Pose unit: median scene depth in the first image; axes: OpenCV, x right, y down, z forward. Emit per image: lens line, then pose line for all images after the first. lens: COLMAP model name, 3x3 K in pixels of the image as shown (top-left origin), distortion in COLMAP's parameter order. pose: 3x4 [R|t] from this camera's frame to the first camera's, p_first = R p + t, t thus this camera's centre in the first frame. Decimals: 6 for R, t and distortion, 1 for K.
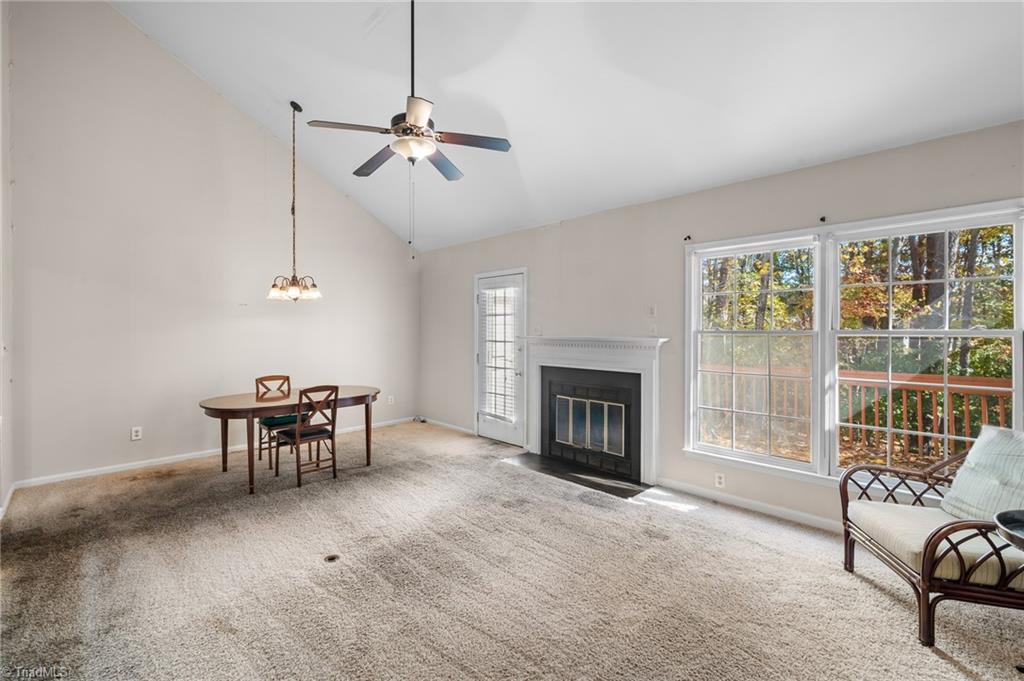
lens RADIAL K [[449.3, 0, 494.5], [0, 449.3, 309.5], [0, 0, 1]] dist [-0.007324, 0.000641]
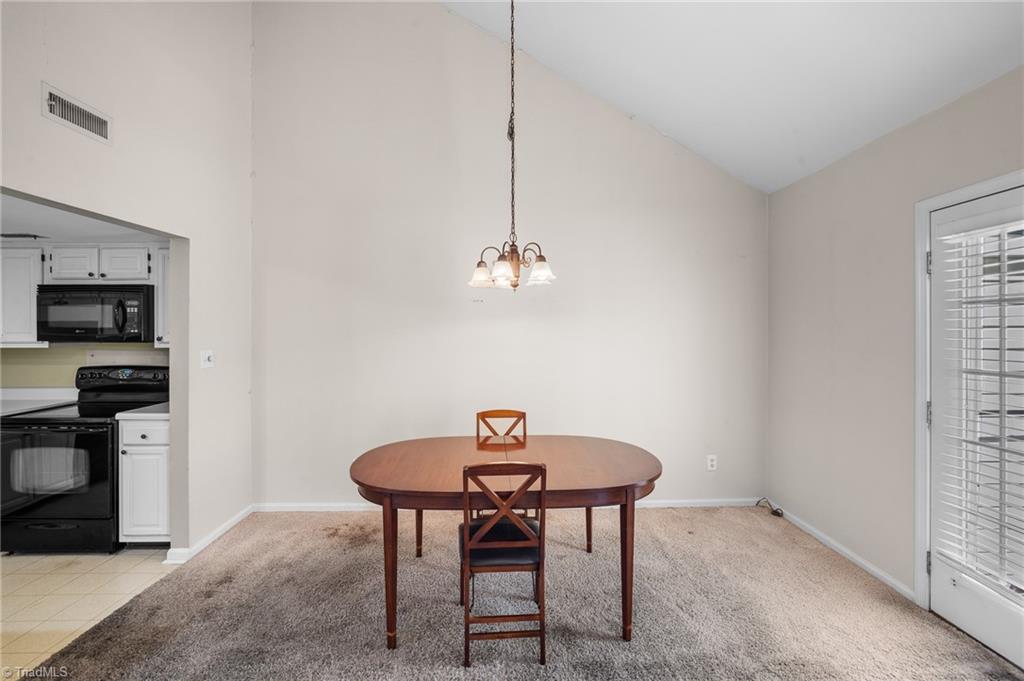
lens RADIAL K [[449.3, 0, 514.9], [0, 449.3, 332.1], [0, 0, 1]] dist [-0.007324, 0.000641]
pose [[0.759156, 0.000877, -0.650908, -0.072338], [0.022893, 0.999344, 0.028047, 0.021849], [0.650506, -0.036193, 0.758638, 0.591599]]
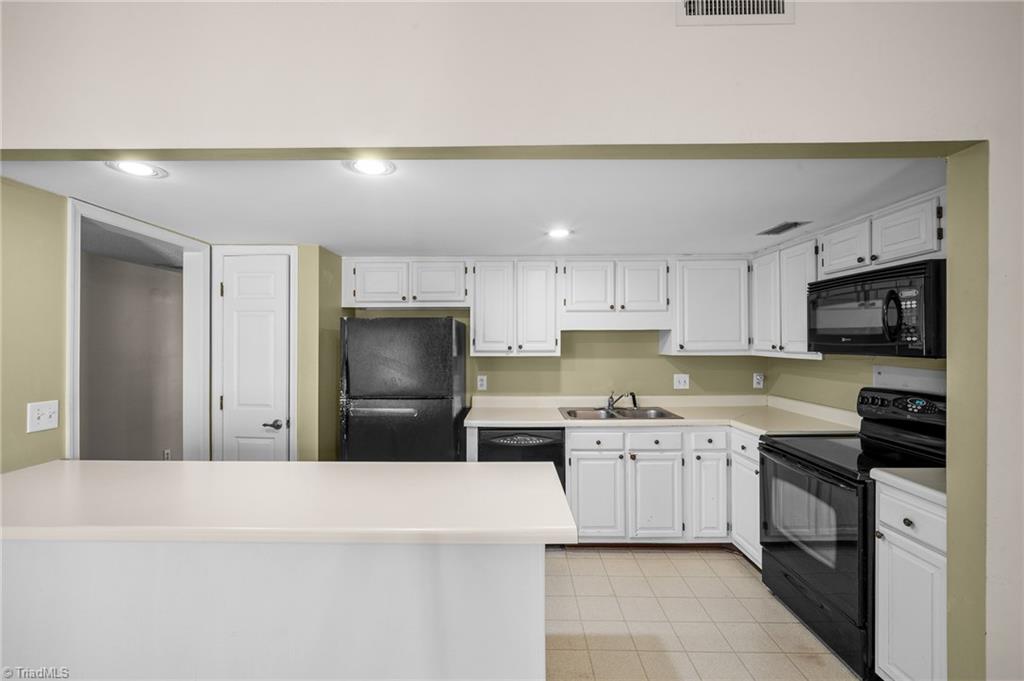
lens RADIAL K [[449.3, 0, 510.1], [0, 449.3, 340.5], [0, 0, 1]] dist [-0.007324, 0.000641]
pose [[-0.666778, -0.003122, -0.745250, -0.406067], [0.022908, 0.999433, -0.024682, 0.029709], [0.744904, -0.033529, -0.666329, 0.734527]]
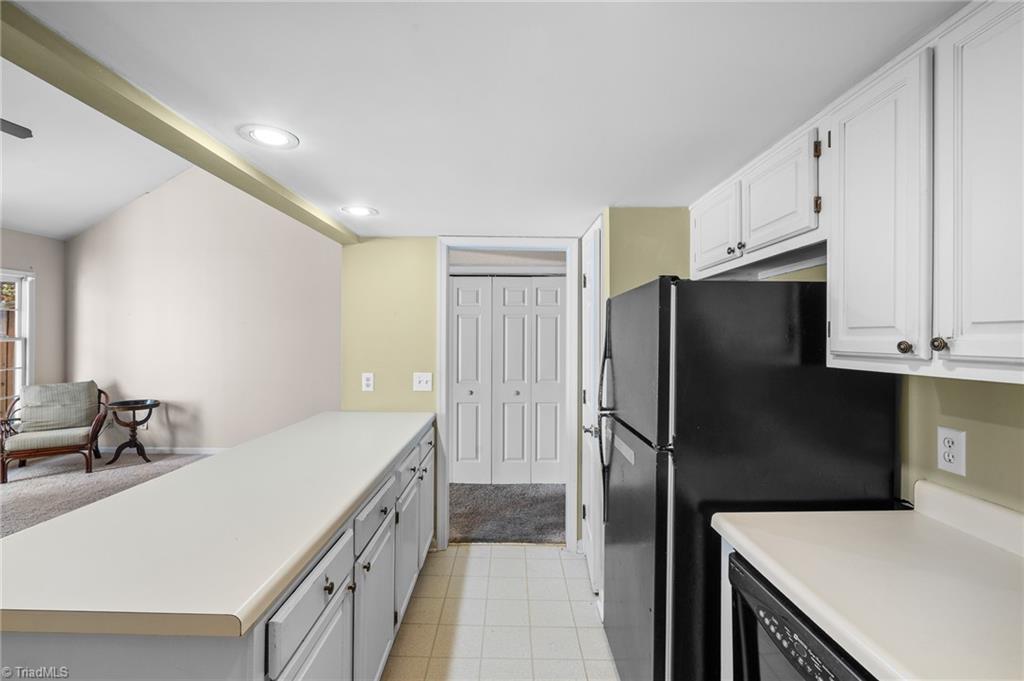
lens RADIAL K [[449.3, 0, 507.6], [0, 449.3, 342.9], [0, 0, 1]] dist [-0.007324, 0.000641]
pose [[-0.724987, -0.005094, 0.688744, -0.977773], [-0.022578, 0.999611, -0.016373, 0.029656], [-0.688393, -0.027421, -0.724820, 0.534010]]
